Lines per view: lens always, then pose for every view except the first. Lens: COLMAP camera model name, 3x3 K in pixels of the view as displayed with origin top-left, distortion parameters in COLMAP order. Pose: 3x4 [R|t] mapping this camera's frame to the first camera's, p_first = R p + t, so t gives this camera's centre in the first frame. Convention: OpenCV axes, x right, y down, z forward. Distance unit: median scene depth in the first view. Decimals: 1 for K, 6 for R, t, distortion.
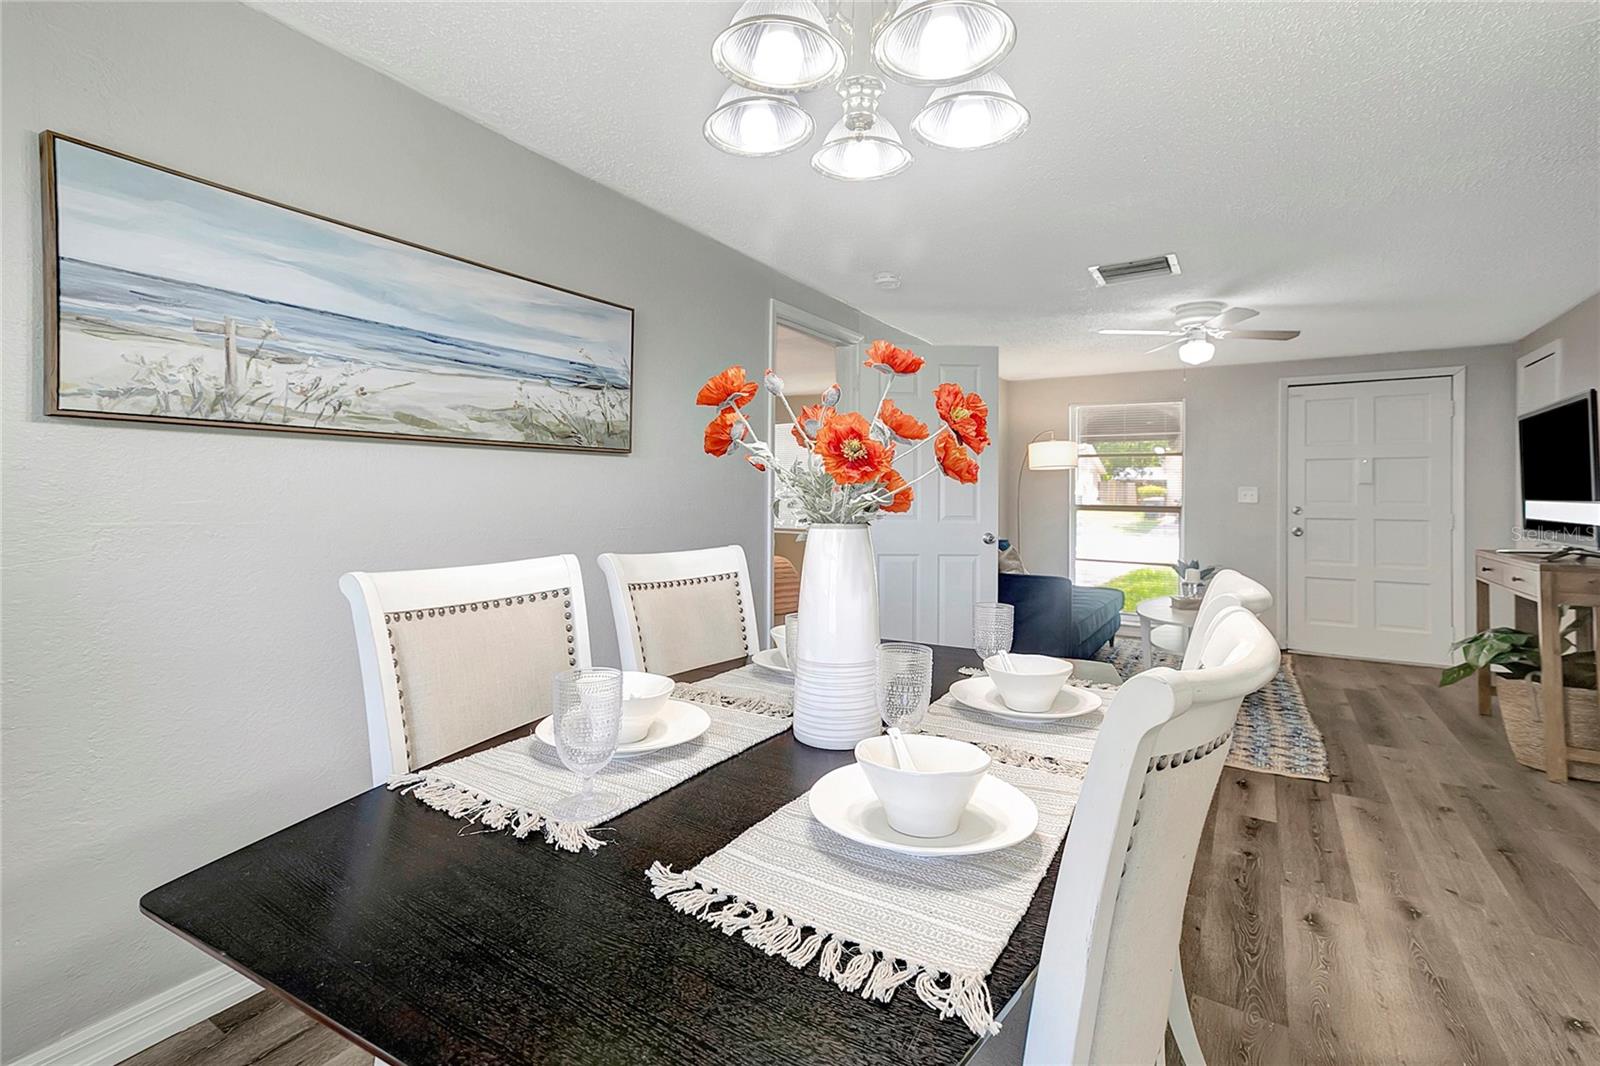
lens RADIAL K [[728.4, 0, 792.7], [0, 728.4, 494.0], [0, 0, 1]] dist [0.025716, 0.000151]
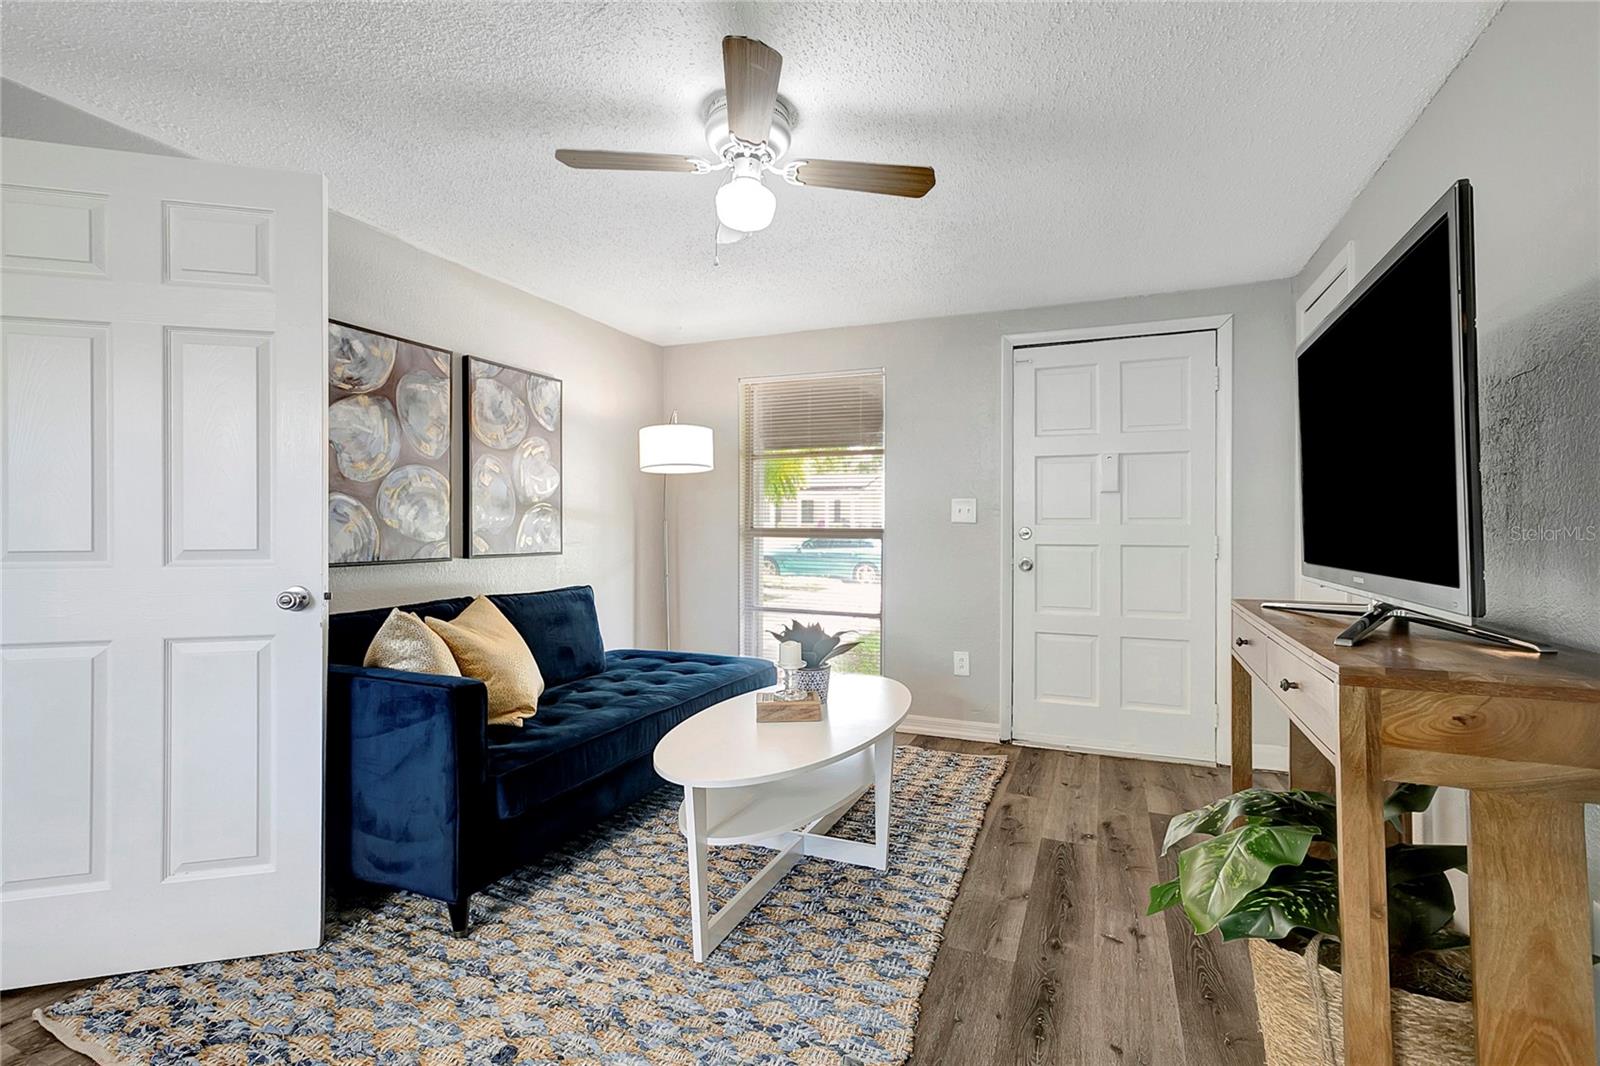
lens RADIAL K [[716.6, 0, 802.7], [0, 716.6, 528.1], [0, 0, 1]] dist [0.001126, 0.000485]
pose [[0.987026, -0.005325, 0.160472, 0.667039], [0.004404, 0.999972, 0.006090, 0.022465], [-0.160500, -0.005304, 0.987022, 0.678802]]
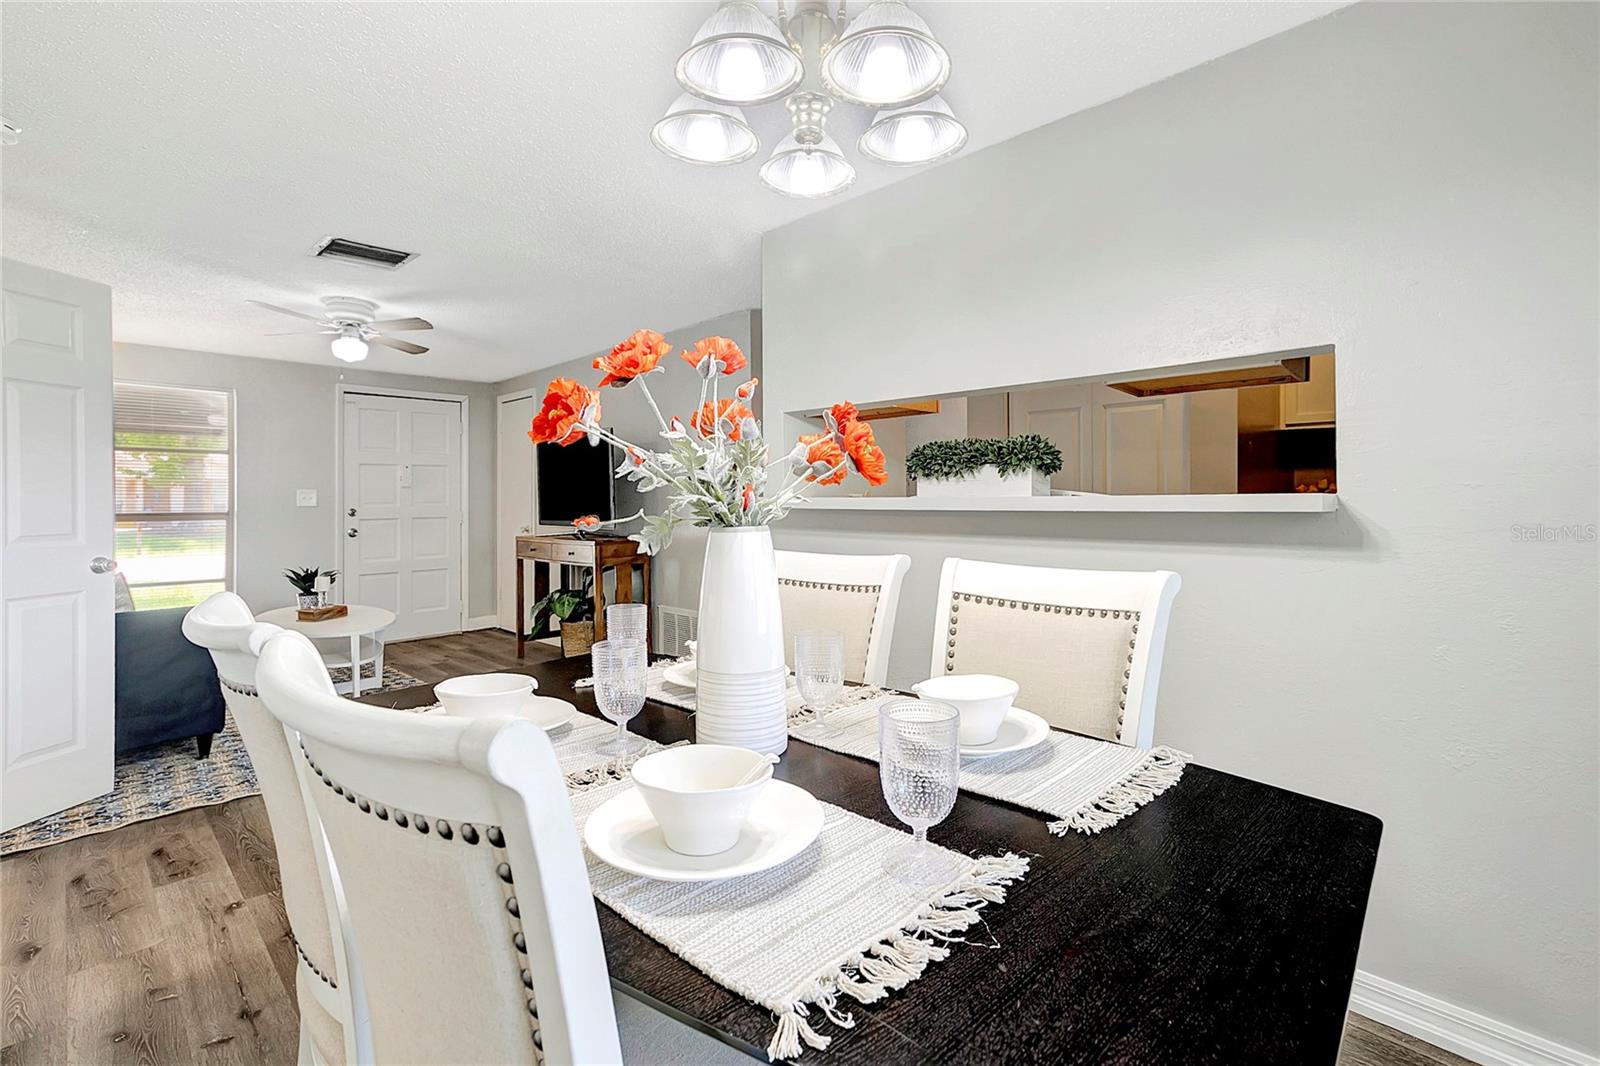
lens RADIAL K [[728.4, 0, 792.7], [0, 728.4, 494.0], [0, 0, 1]] dist [0.025716, 0.000151]
pose [[0.221517, -0.004411, 0.975146, -0.331744], [0.009813, 0.999949, 0.002294, -0.000309], [-0.975107, 0.009061, 0.221549, 0.279704]]
